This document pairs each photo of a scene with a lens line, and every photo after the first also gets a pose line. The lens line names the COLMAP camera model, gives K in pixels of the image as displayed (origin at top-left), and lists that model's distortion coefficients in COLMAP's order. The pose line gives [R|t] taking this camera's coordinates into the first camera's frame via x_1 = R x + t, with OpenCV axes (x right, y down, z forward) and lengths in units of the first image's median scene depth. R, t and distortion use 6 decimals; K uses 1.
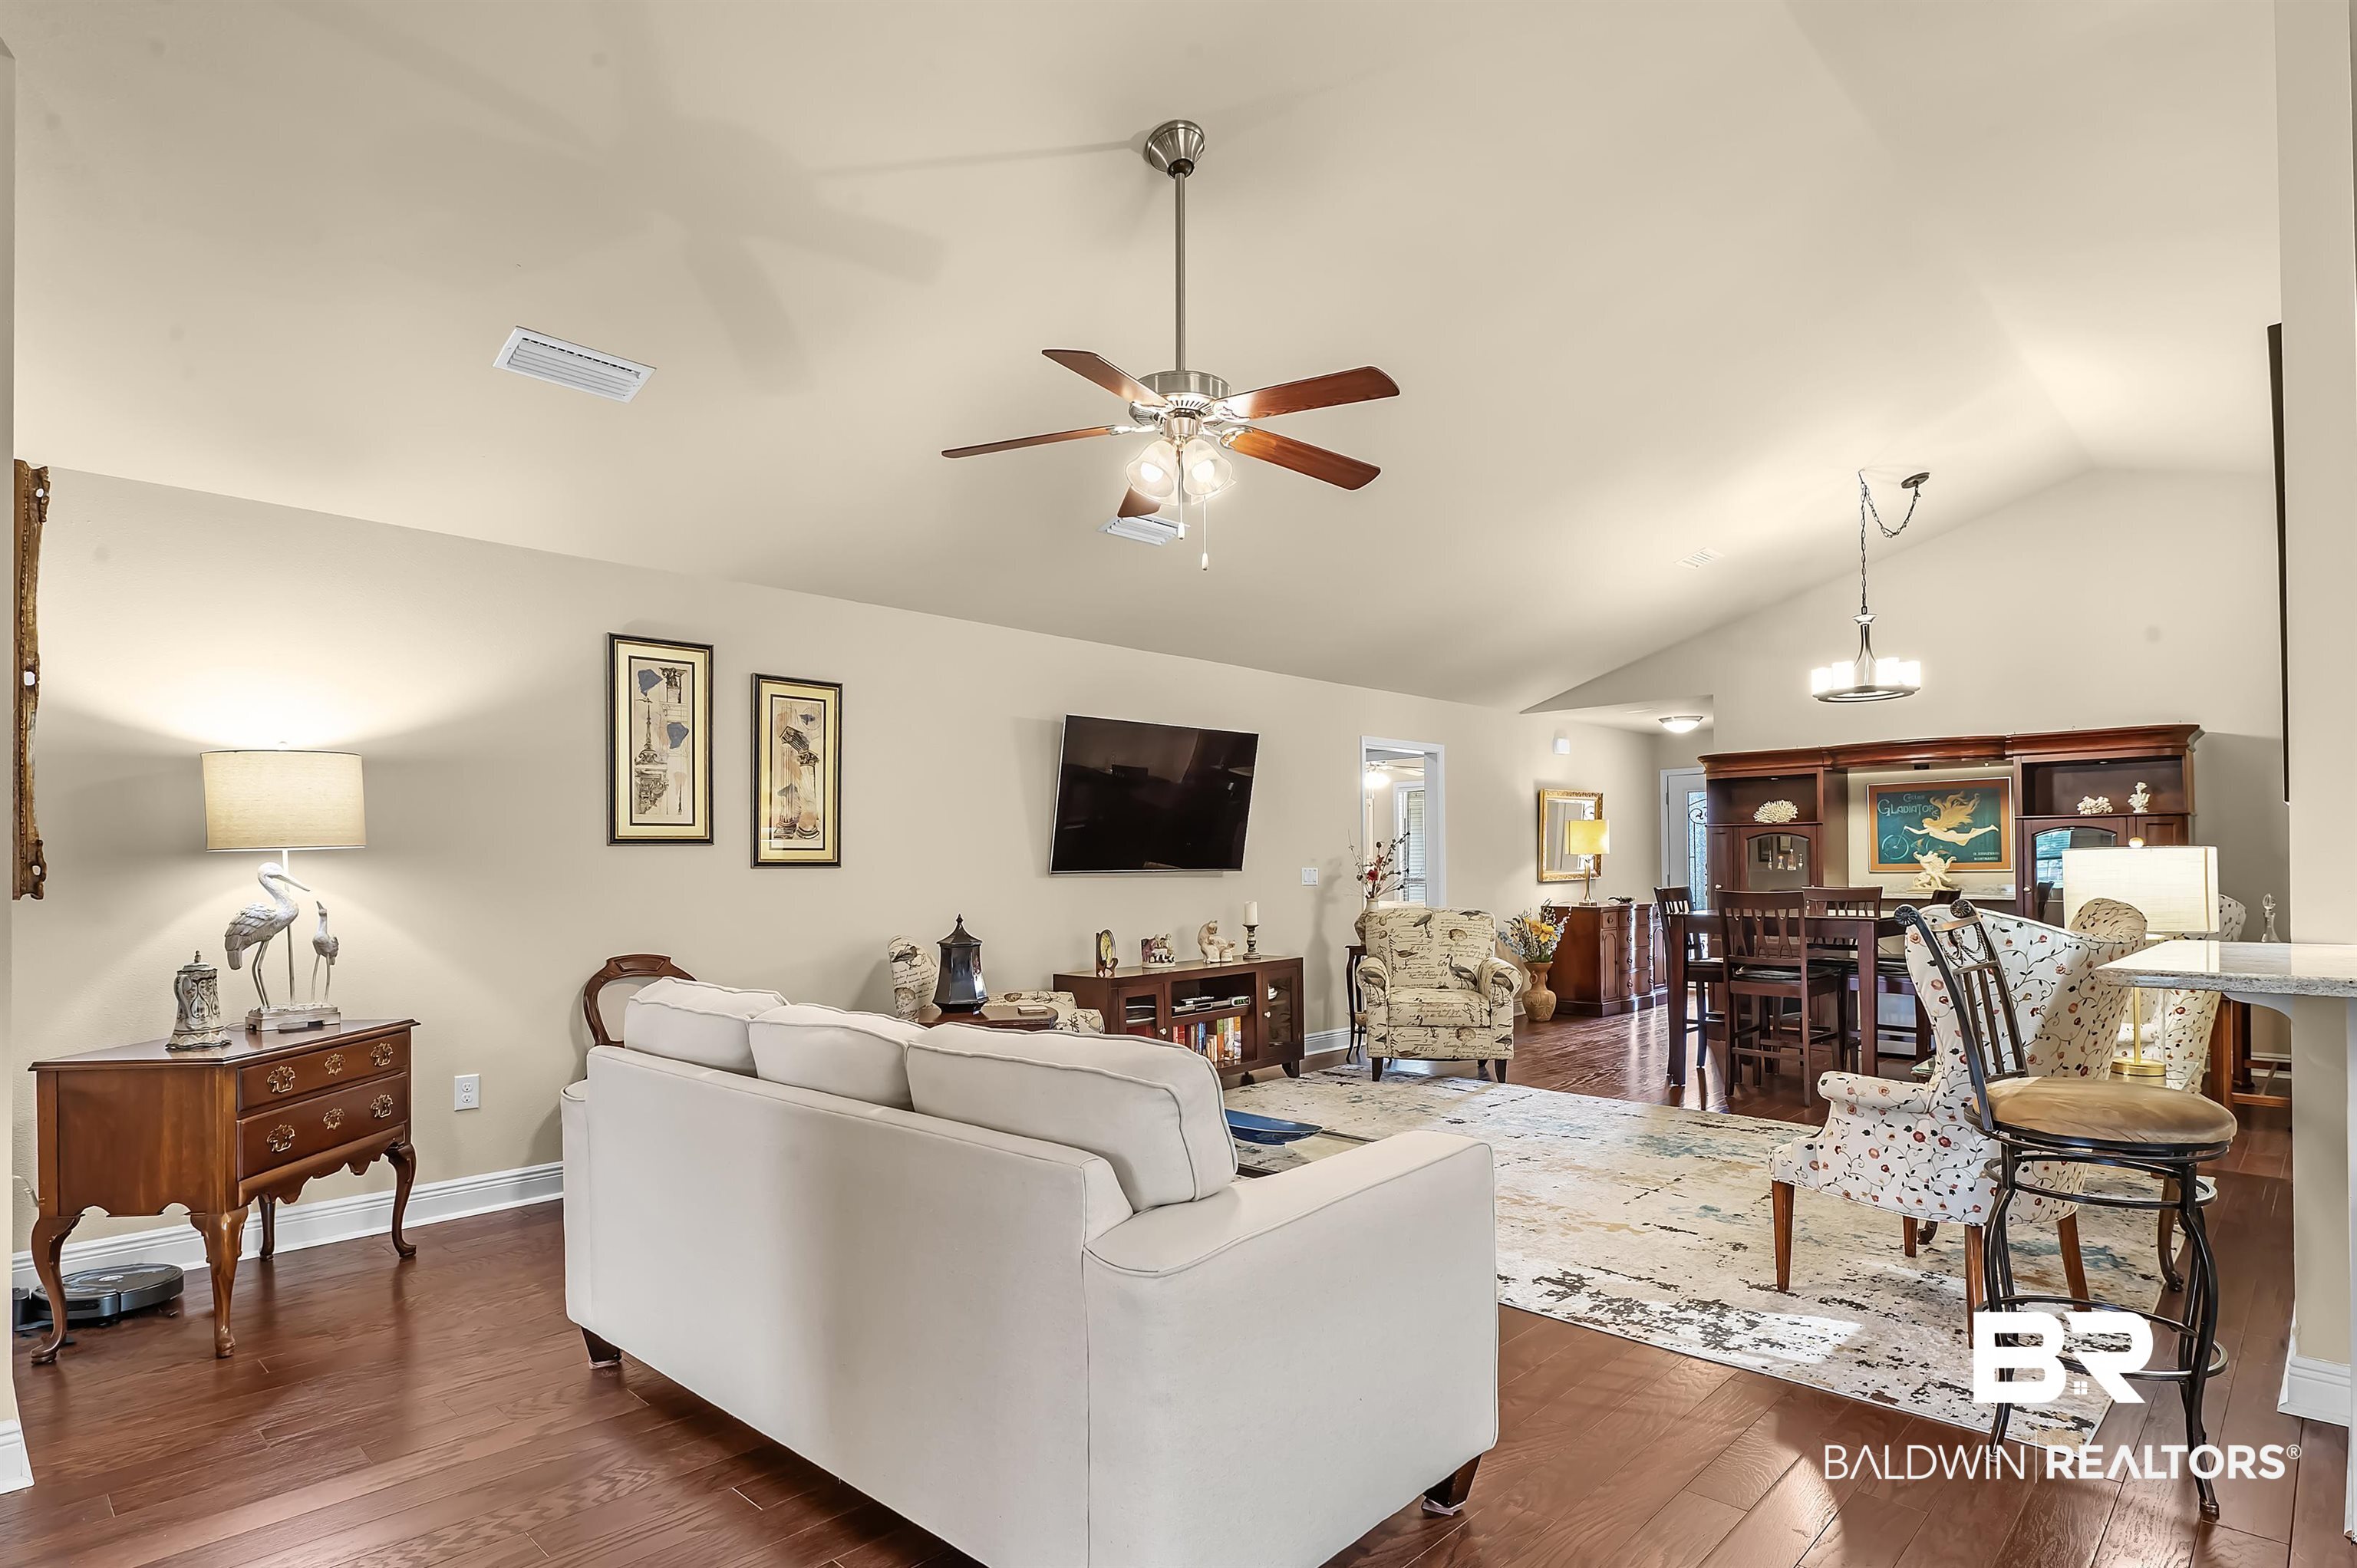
lens RADIAL K [[1247.9, 0, 1197.5], [0, 1247.9, 850.6], [0, 0, 1]] dist [0.008518, -0.001081]
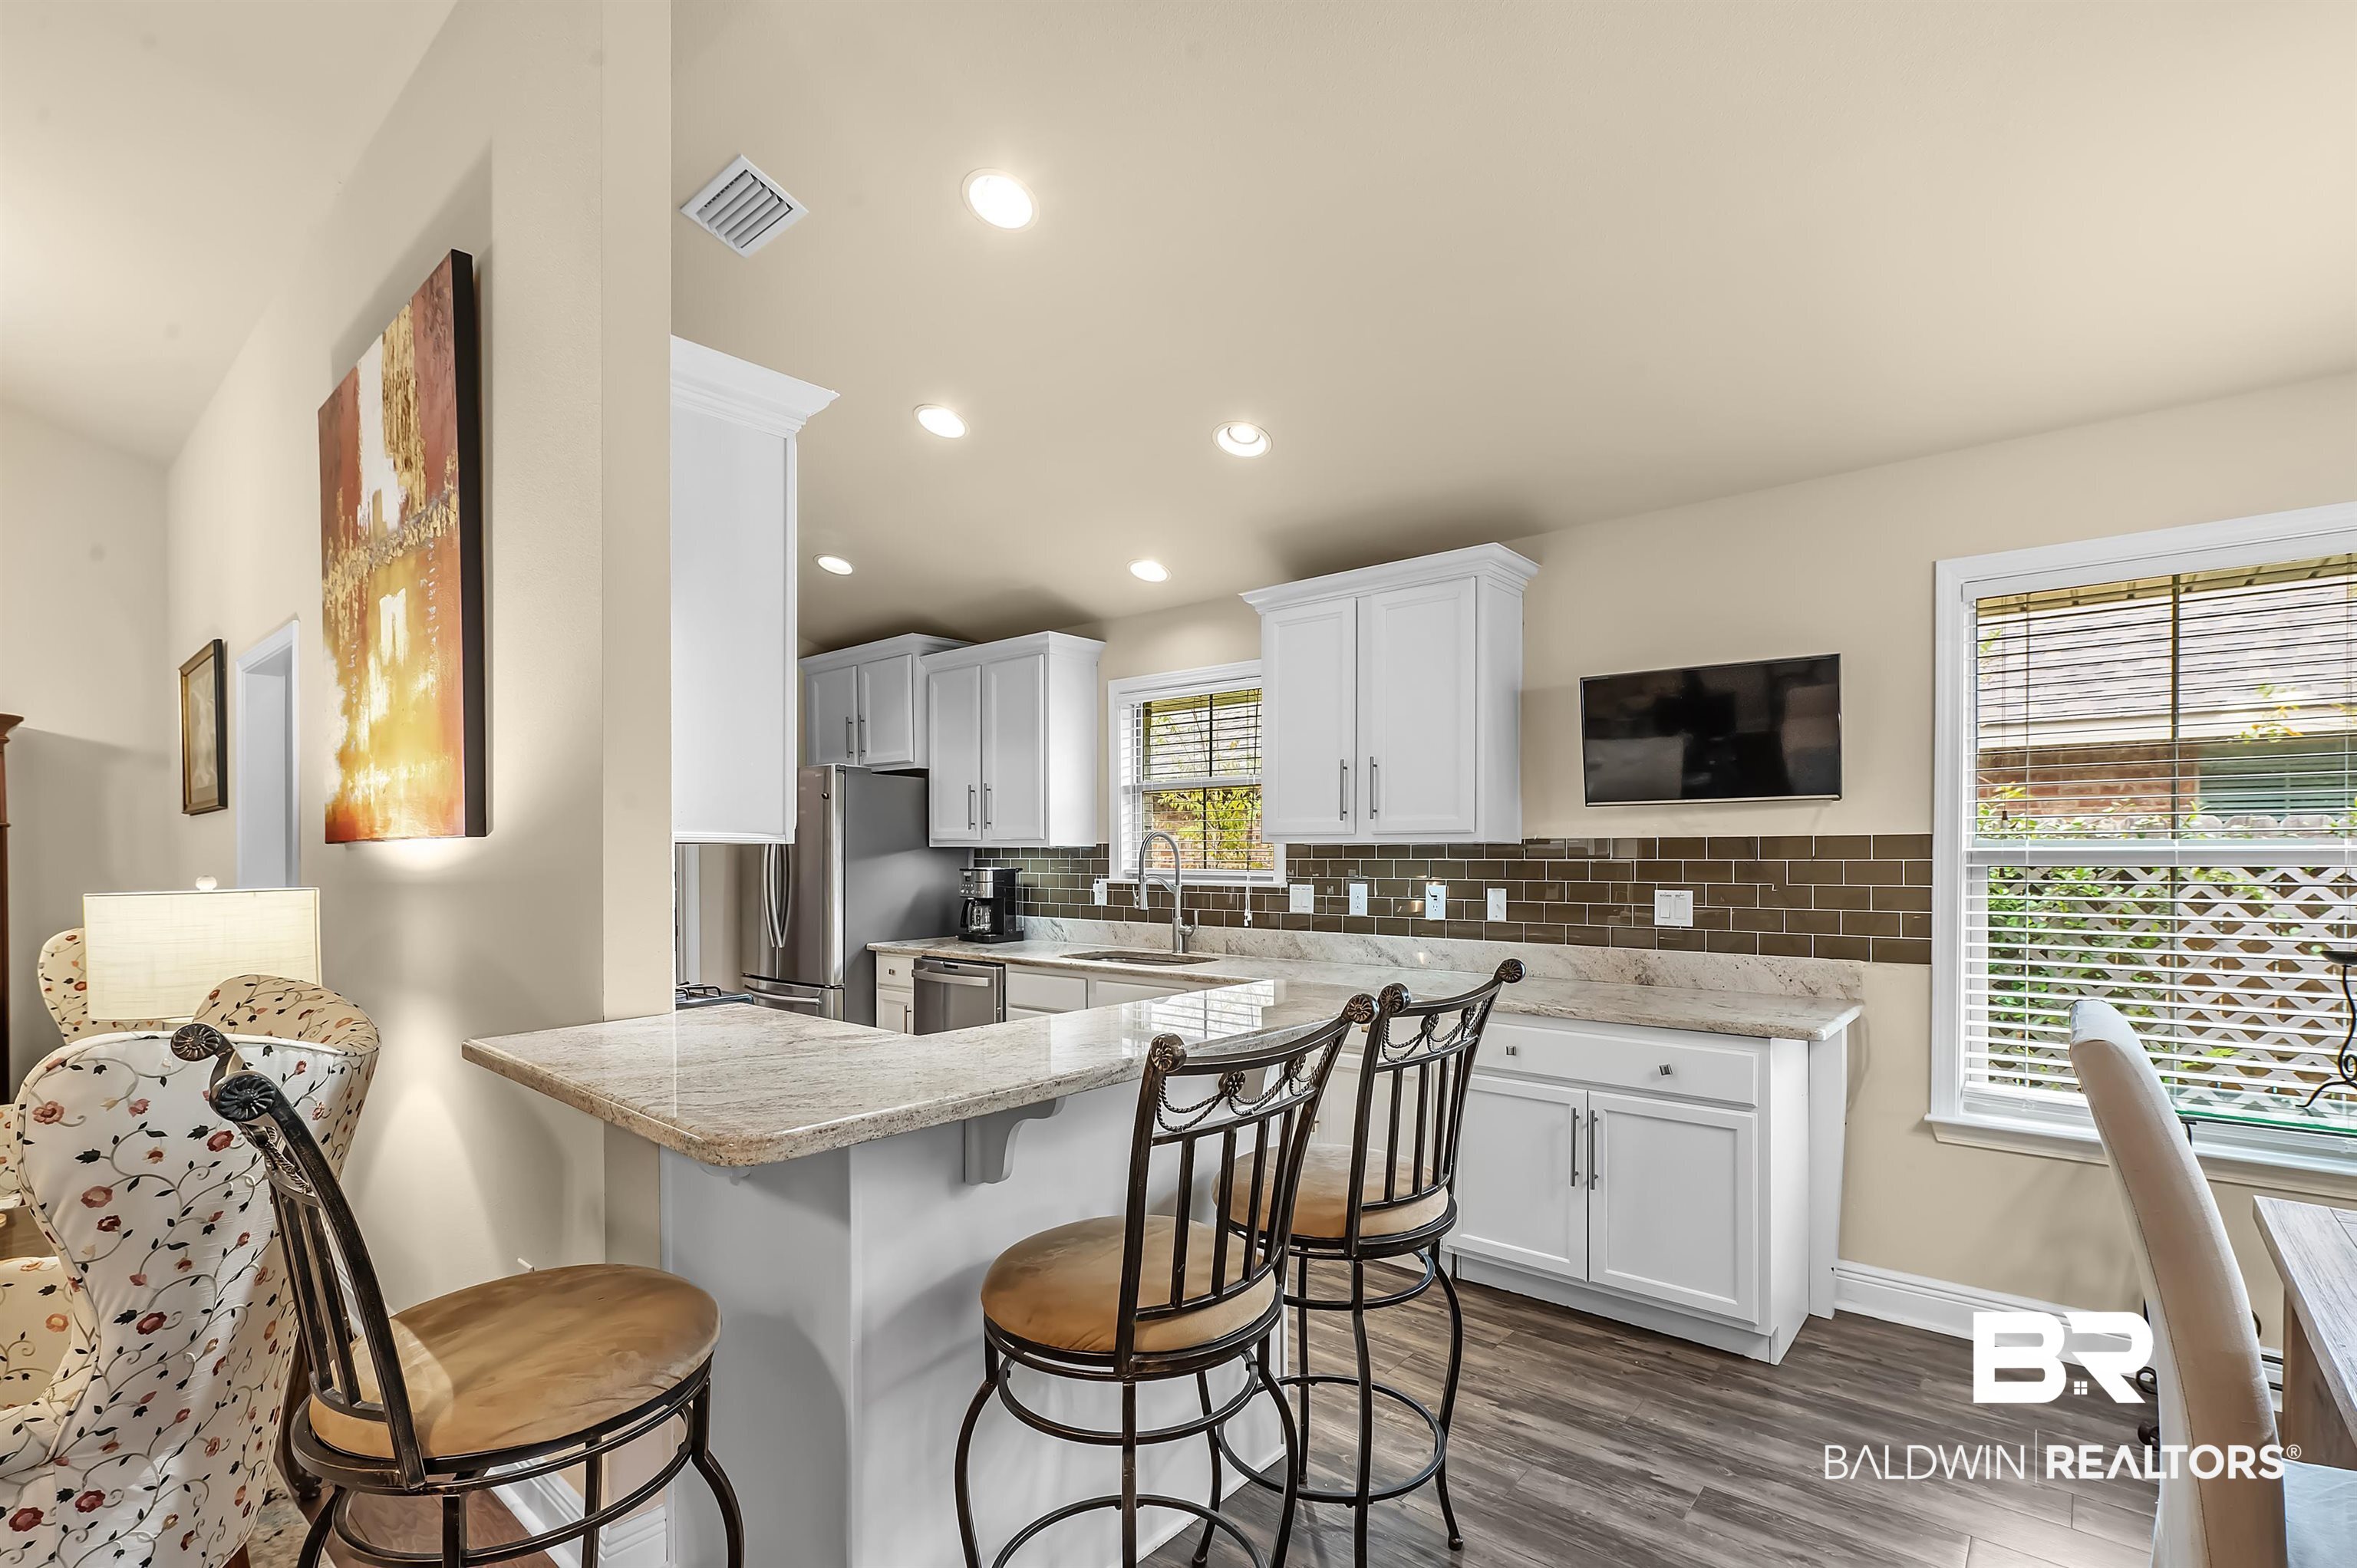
lens RADIAL K [[1079.8, 0, 1169.7], [0, 1079.8, 857.5], [0, 0, 1]] dist [-0.002203, -0.000322]
pose [[-0.039913, 0.002156, 0.999201, 0.068743], [-0.008152, 0.999964, -0.002483, -0.013476], [-0.999170, -0.008244, -0.039894, 0.274692]]
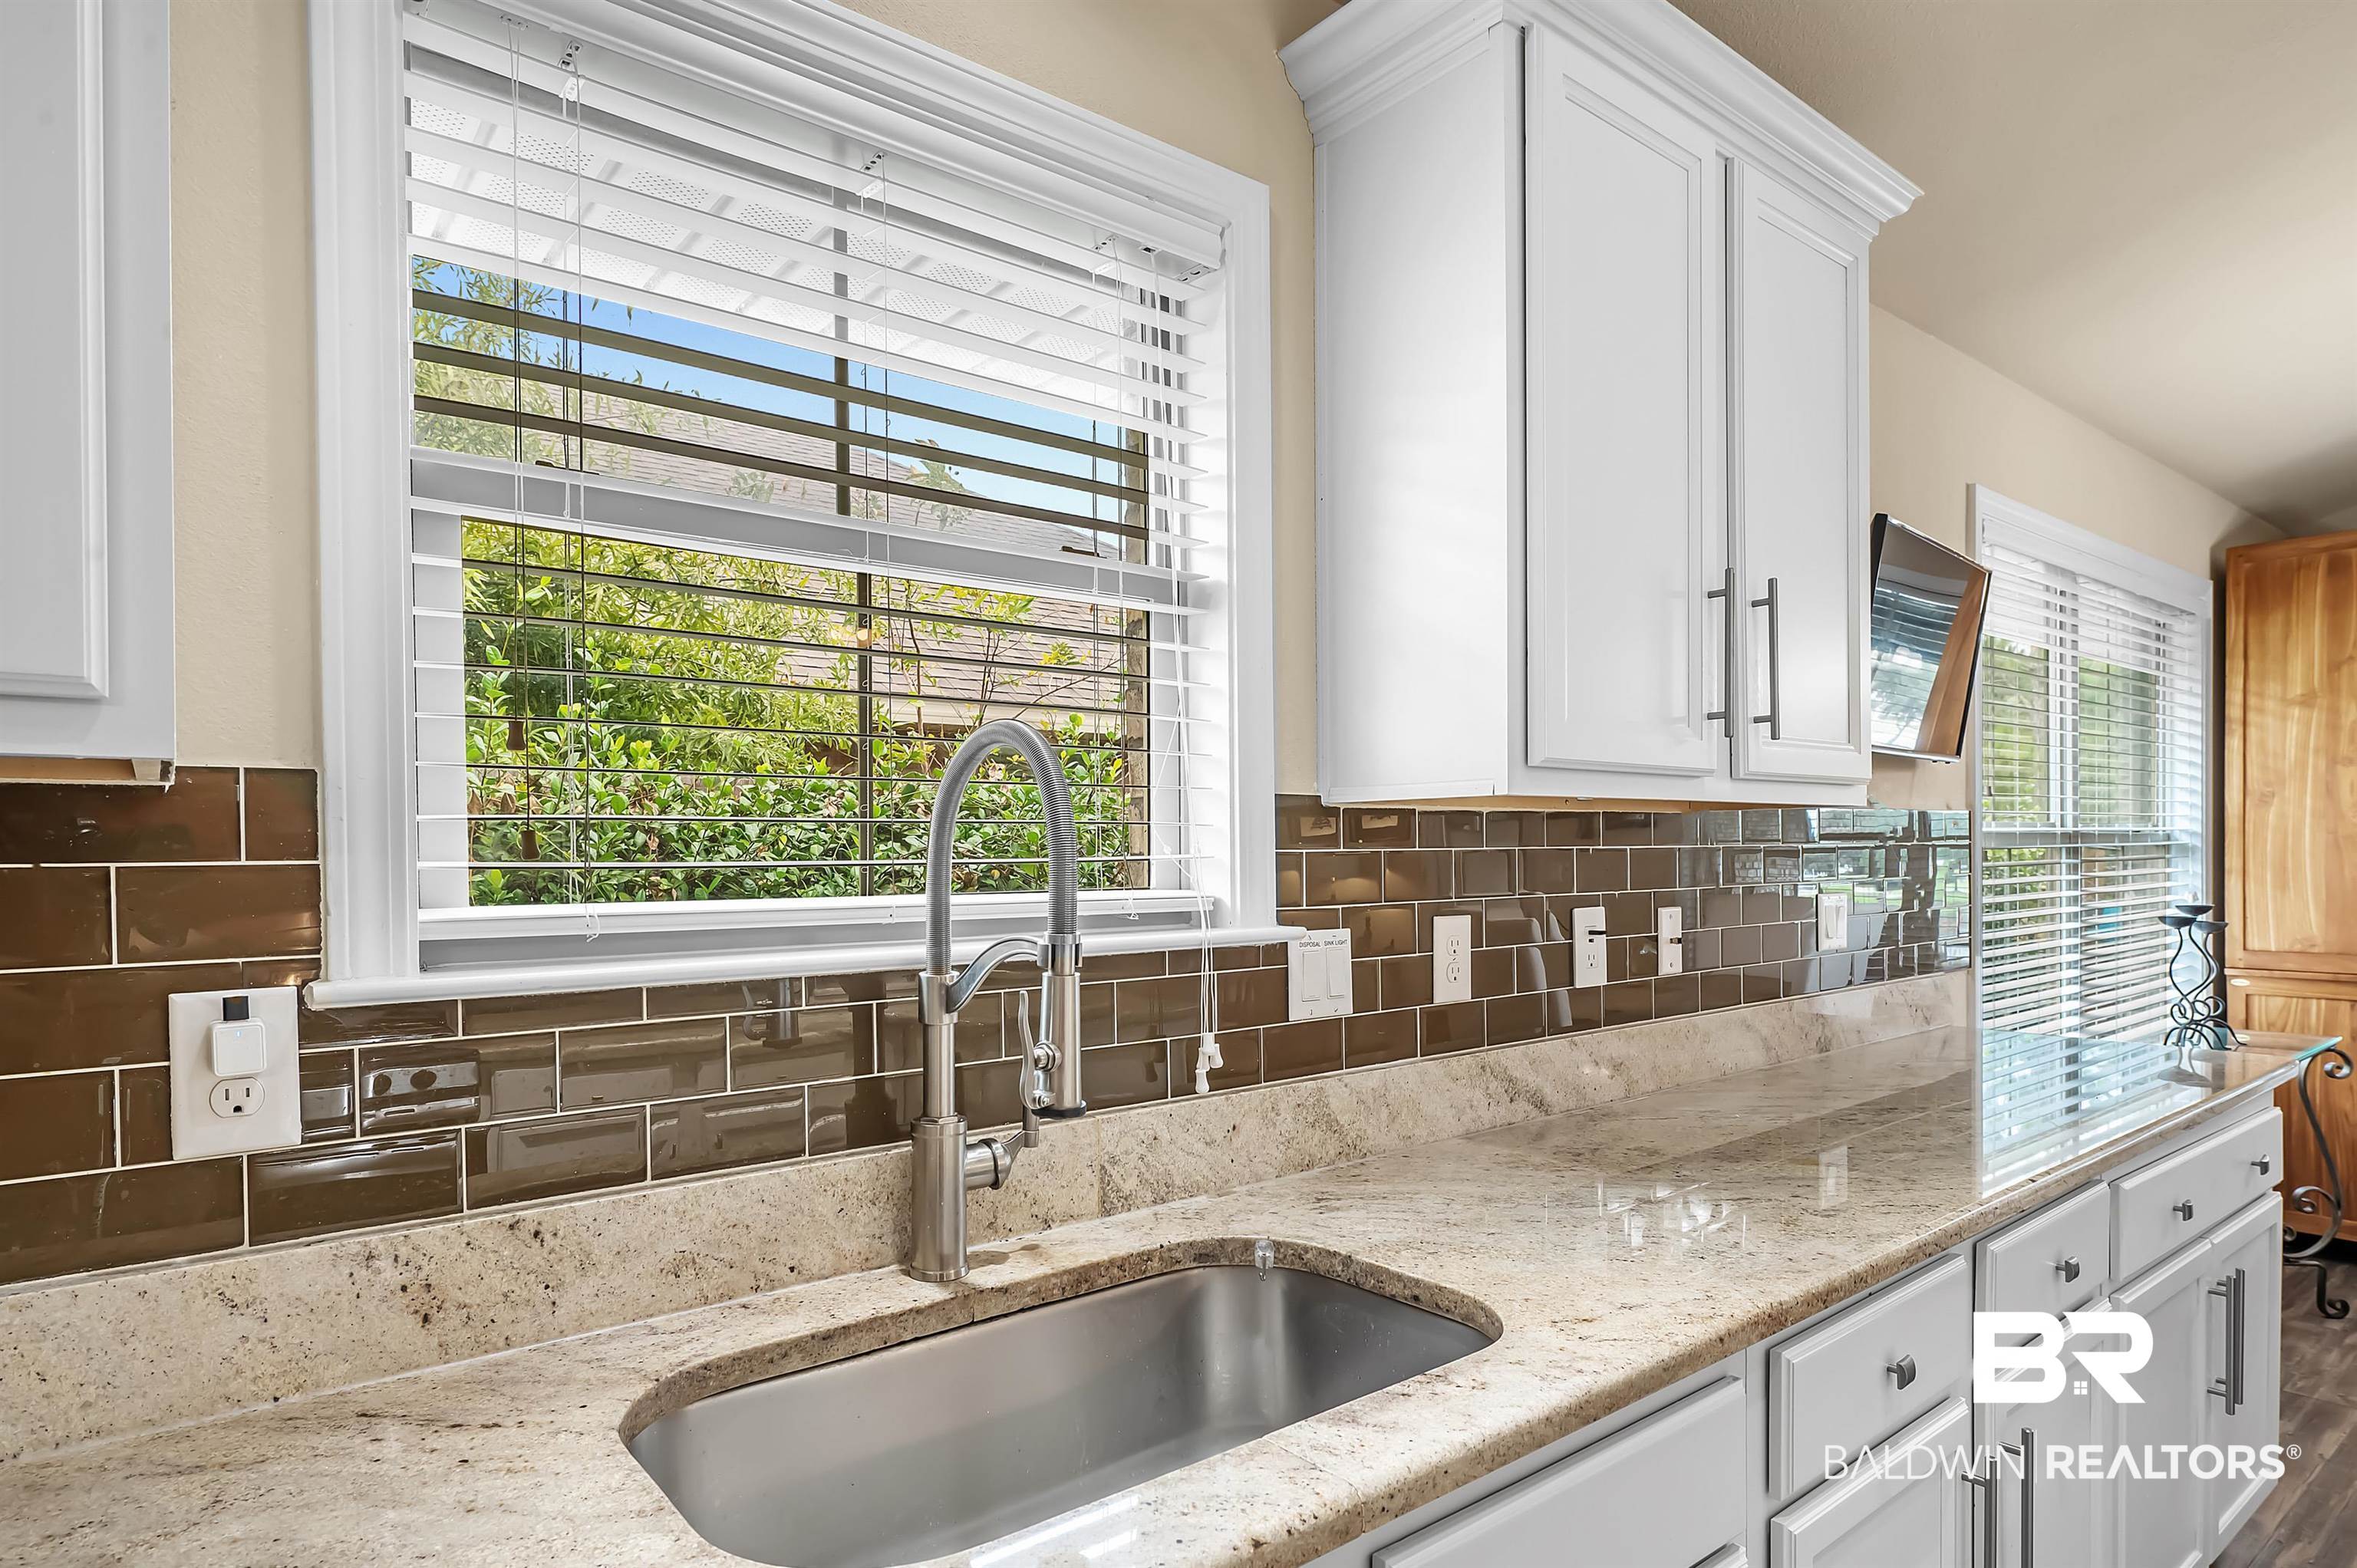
lens RADIAL K [[1299.6, 0, 1261.9], [0, 1299.6, 870.5], [0, 0, 1]] dist [-0.005747, -0.000695]
pose [[-0.989851, 0.021931, 0.140404, 0.704980], [0.021711, 0.999759, -0.003099, -0.010326], [-0.140439, -0.000019, -0.990089, 0.423738]]
